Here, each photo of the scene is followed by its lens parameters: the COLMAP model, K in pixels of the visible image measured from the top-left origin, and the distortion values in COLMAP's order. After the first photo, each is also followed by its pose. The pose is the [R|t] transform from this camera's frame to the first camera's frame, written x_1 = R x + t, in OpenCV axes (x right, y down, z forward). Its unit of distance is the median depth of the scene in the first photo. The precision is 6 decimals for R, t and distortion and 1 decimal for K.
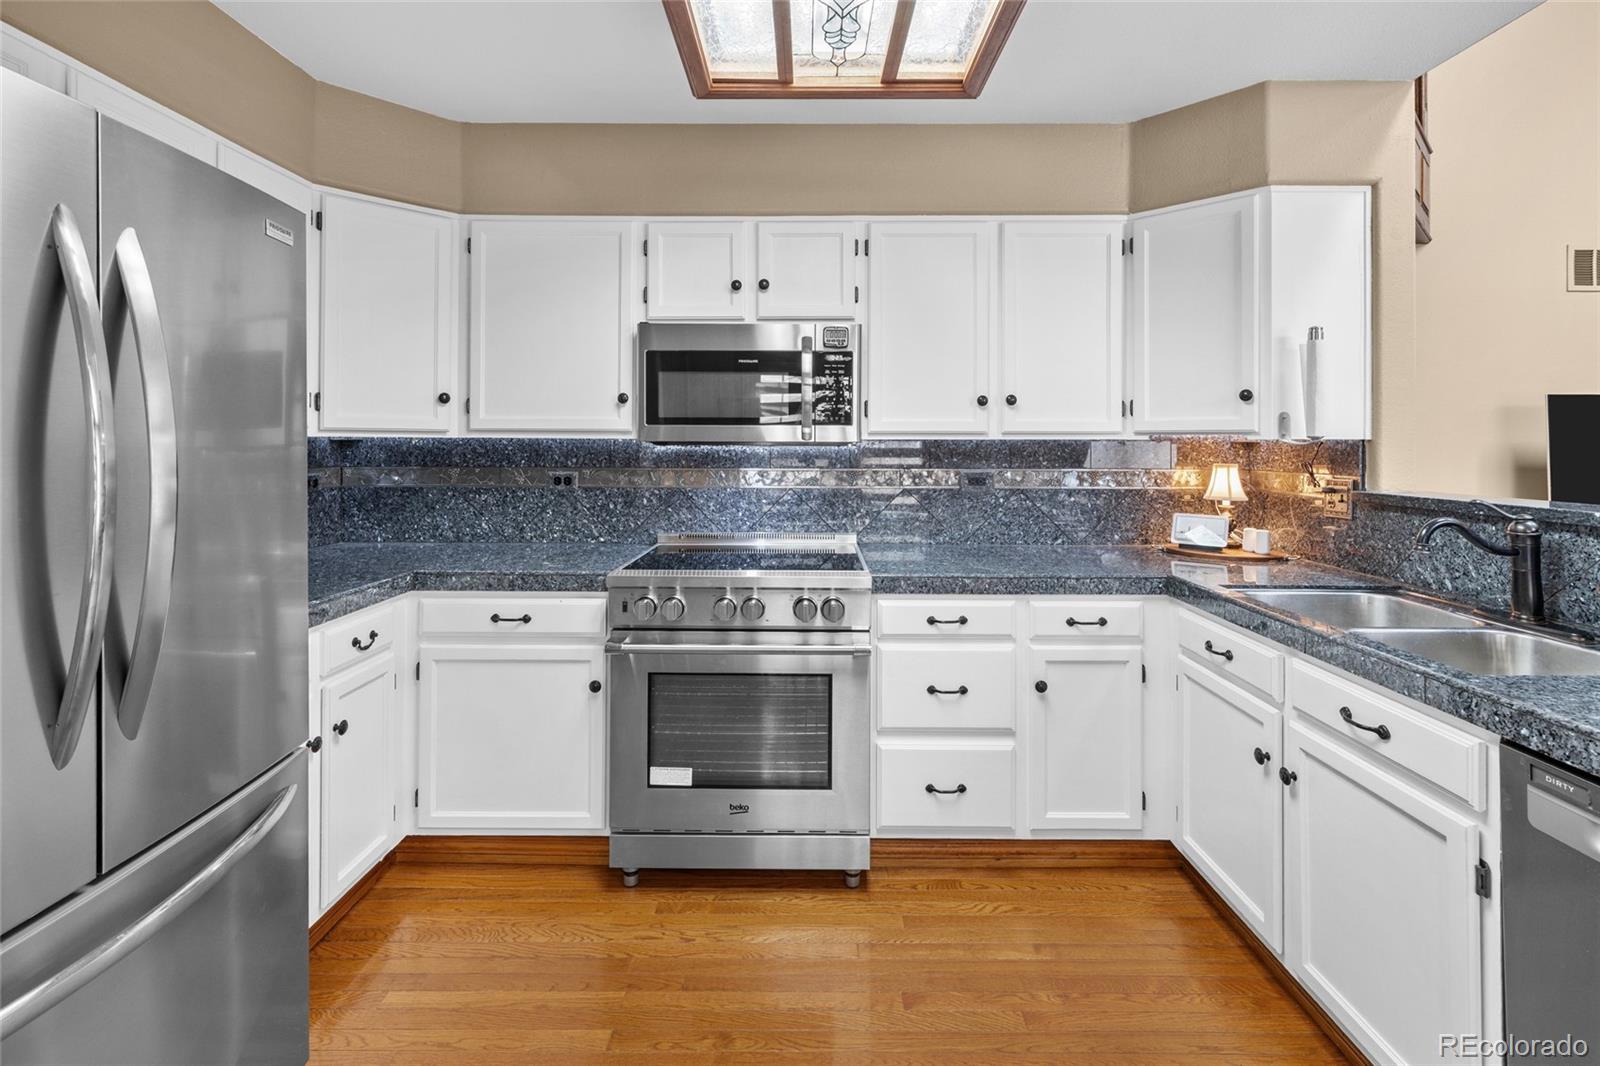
lens RADIAL K [[703.2, 0, 802.3], [0, 703.2, 438.3], [0, 0, 1]] dist [-0.003286, 0.001031]
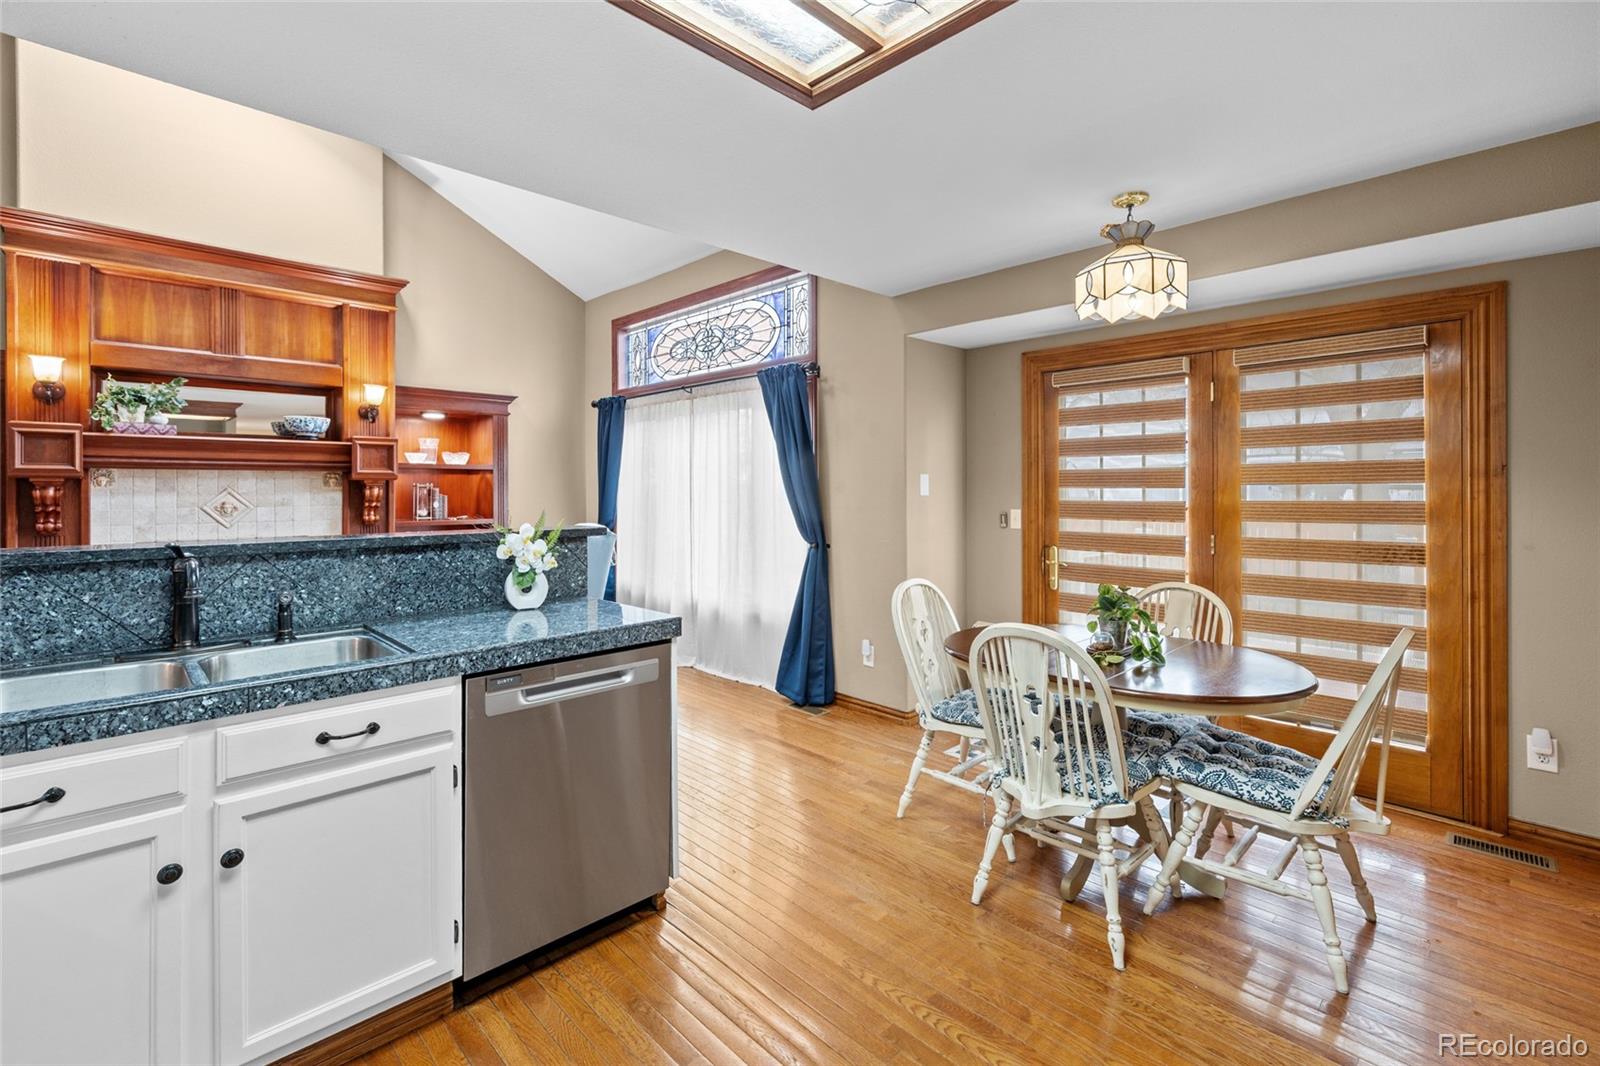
lens RADIAL K [[703.2, 0, 823.5], [0, 703.2, 491.9], [0, 0, 1]] dist [-0.003286, 0.001031]
pose [[-0.697120, -0.004243, 0.716942, -0.341192], [-0.006712, 0.999977, -0.000609, 0.004635], [-0.716923, -0.005237, -0.697133, 0.768211]]
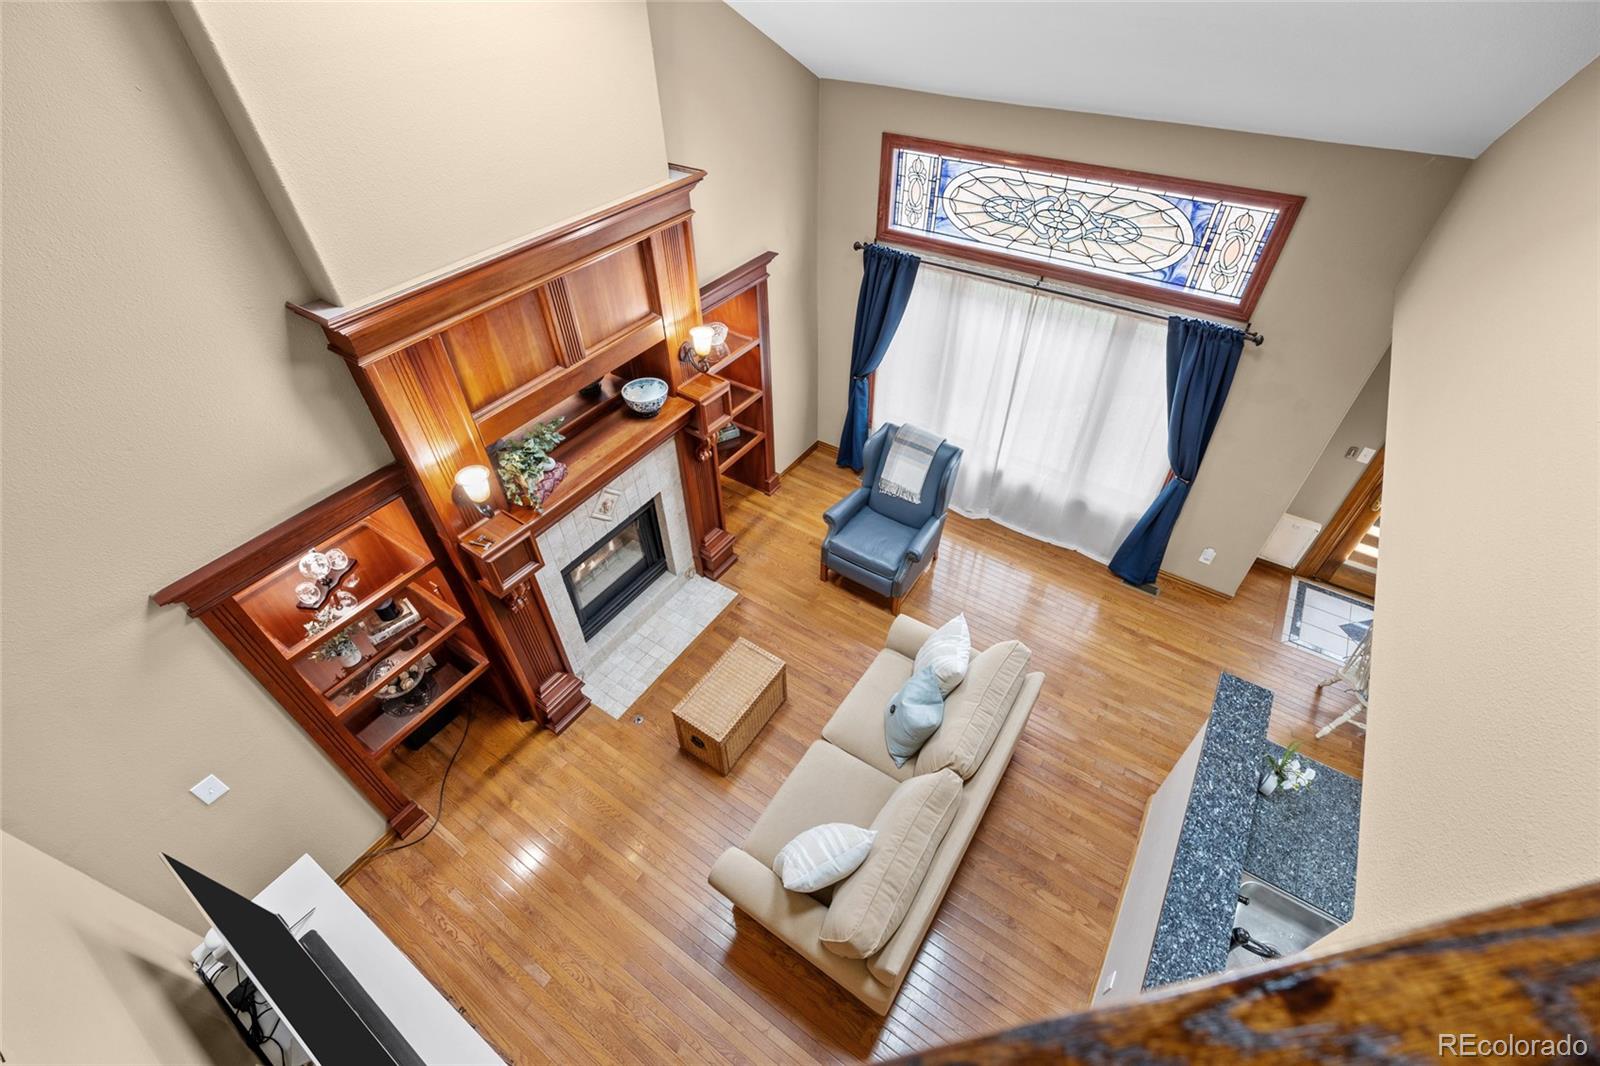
lens RADIAL K [[703.2, 0, 800.6], [0, 703.2, 508.8], [0, 0, 1]] dist [-0.003286, 0.001031]
pose [[-0.827837, -0.383341, 0.409556, 1.297095], [-0.011131, 0.741168, 0.671227, -1.363789], [-0.560859, 0.551108, -0.617833, 1.560534]]
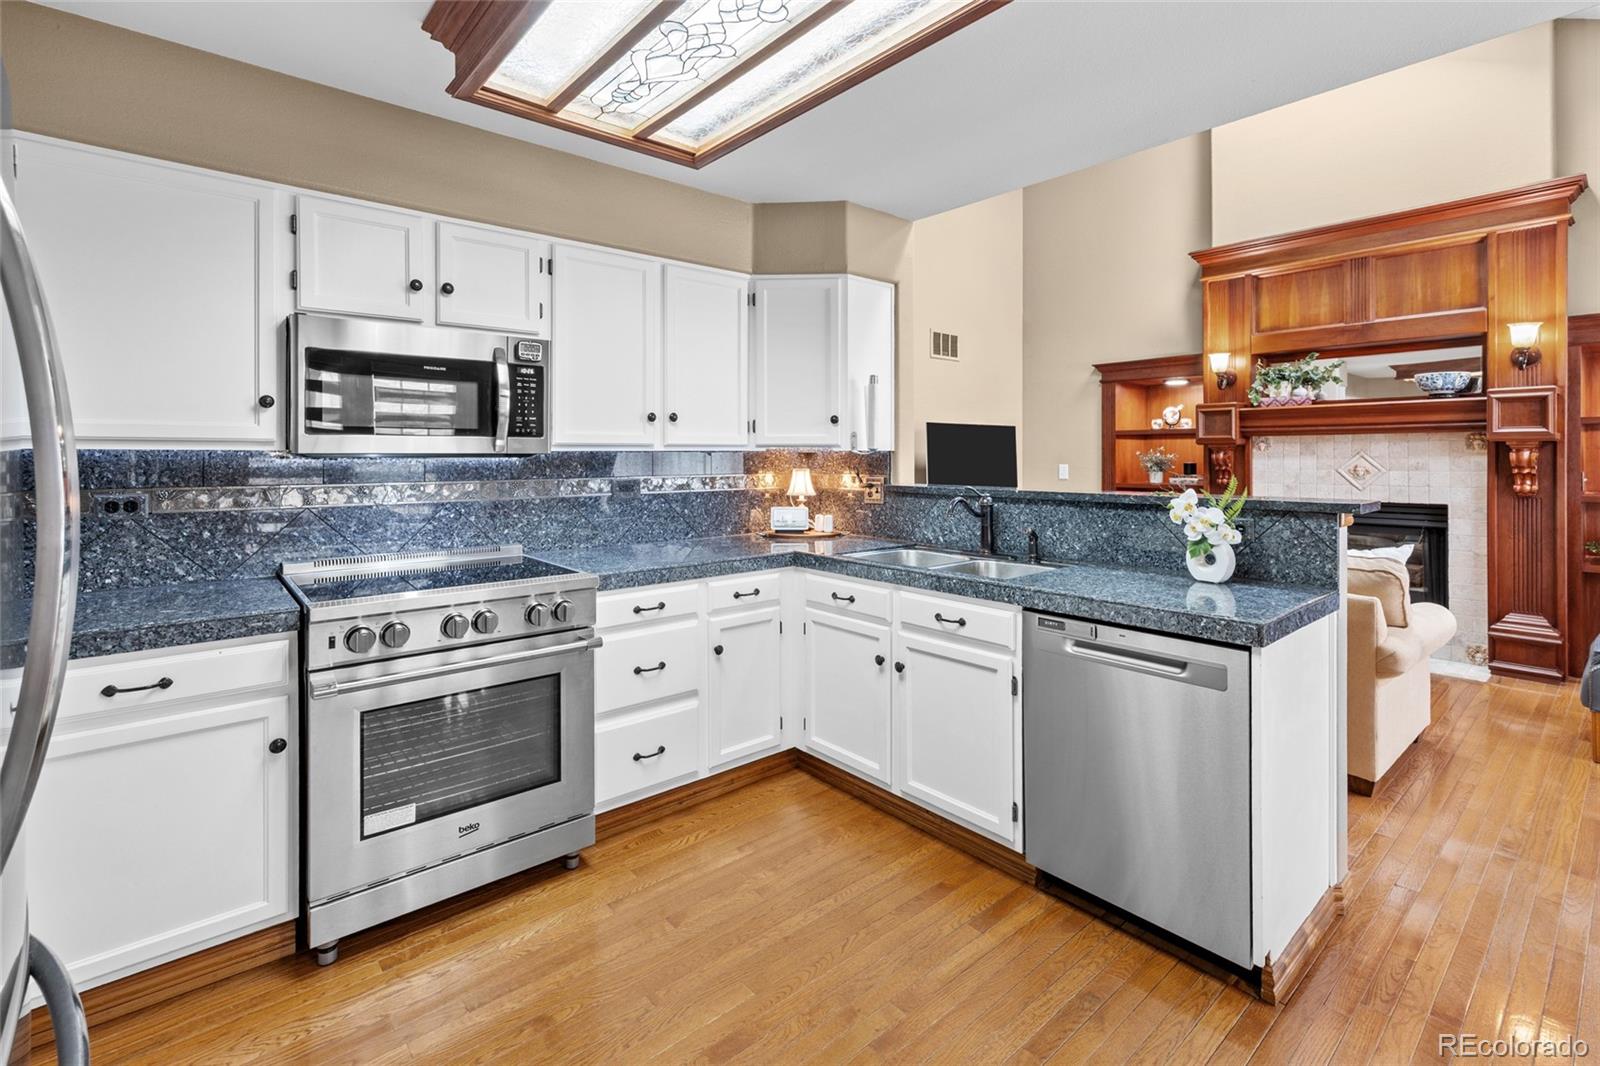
lens RADIAL K [[703.2, 0, 780.8], [0, 703.2, 453.7], [0, 0, 1]] dist [-0.003286, 0.001031]
pose [[0.772092, -0.003087, 0.635503, -0.356820], [-0.001311, 0.999978, 0.006450, -0.001584], [-0.635509, -0.005813, 0.772072, -0.025468]]
